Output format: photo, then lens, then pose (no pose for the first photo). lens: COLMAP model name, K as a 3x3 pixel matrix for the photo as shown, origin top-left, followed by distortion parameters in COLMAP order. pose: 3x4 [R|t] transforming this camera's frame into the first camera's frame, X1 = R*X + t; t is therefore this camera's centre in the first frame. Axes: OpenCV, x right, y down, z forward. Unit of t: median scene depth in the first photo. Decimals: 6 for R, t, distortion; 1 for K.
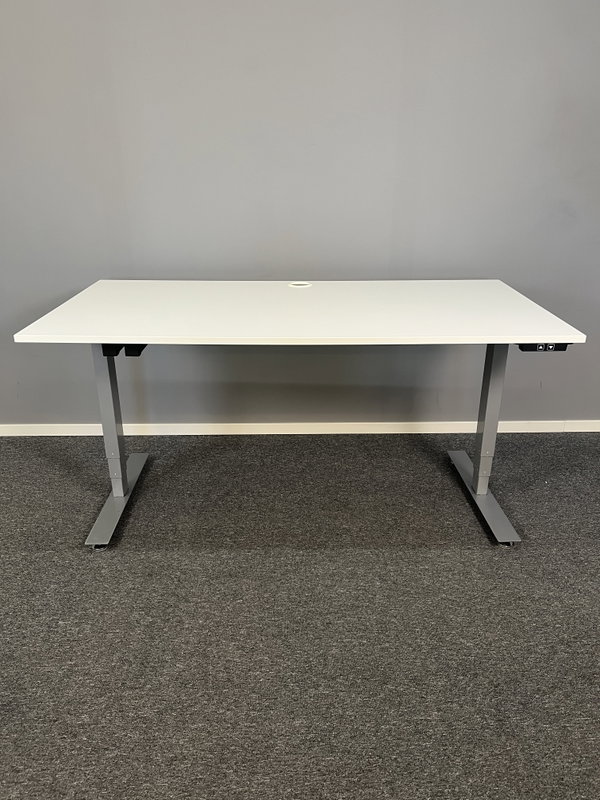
lens RADIAL K [[615.6, 0, 297.7], [0, 615.6, 395.5], [0, 0, 1]] dist [0.057442, -0.078560]
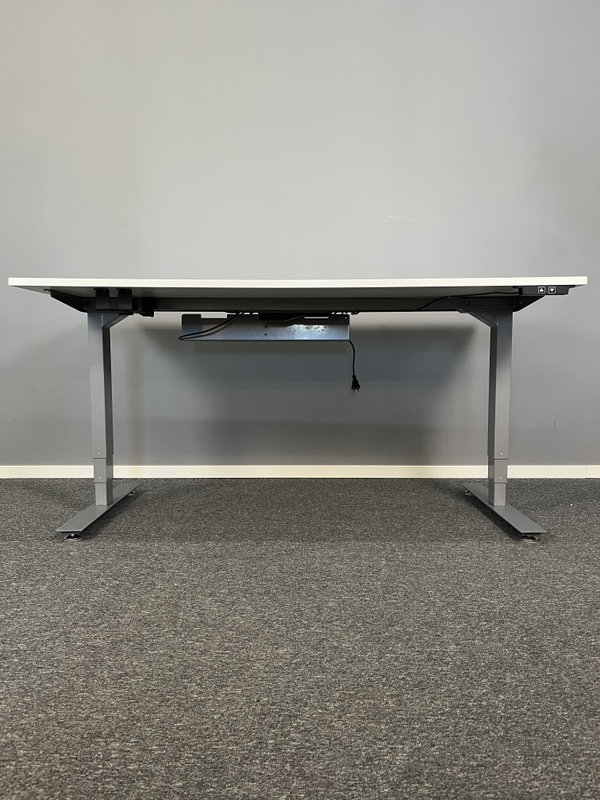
lens RADIAL K [[615.6, 0, 298.9], [0, 615.6, 396.8], [0, 0, 1]] dist [0.057442, -0.078560]
pose [[0.999690, 0.003893, -0.024573, 0.031337], [-0.011275, 0.951332, -0.307962, 0.354525], [0.022178, 0.308144, 0.951081, 0.103195]]
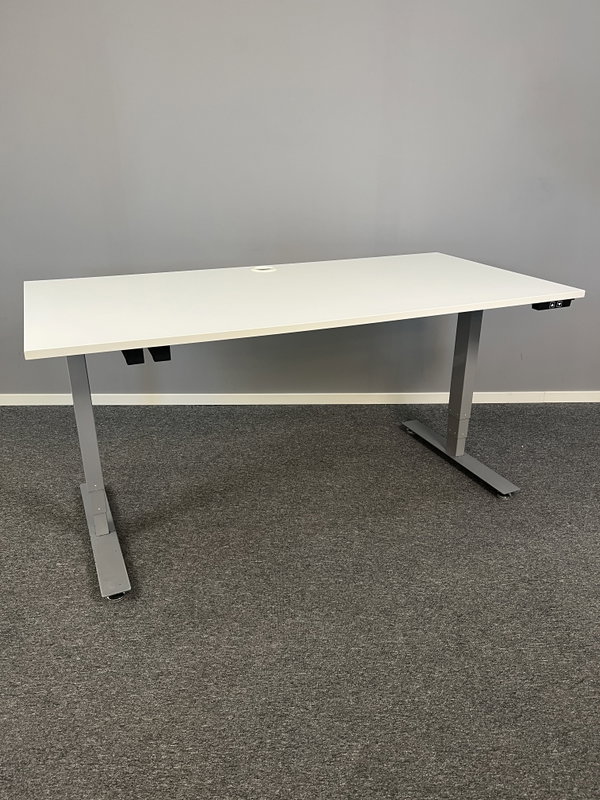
lens RADIAL K [[615.6, 0, 303.6], [0, 615.6, 402.3], [0, 0, 1]] dist [0.057442, -0.078560]
pose [[0.999997, 0.002267, 0.000946, 0.037614], [-0.002283, 0.999857, 0.016730, 0.062948], [-0.000908, -0.016732, 0.999860, -0.061793]]
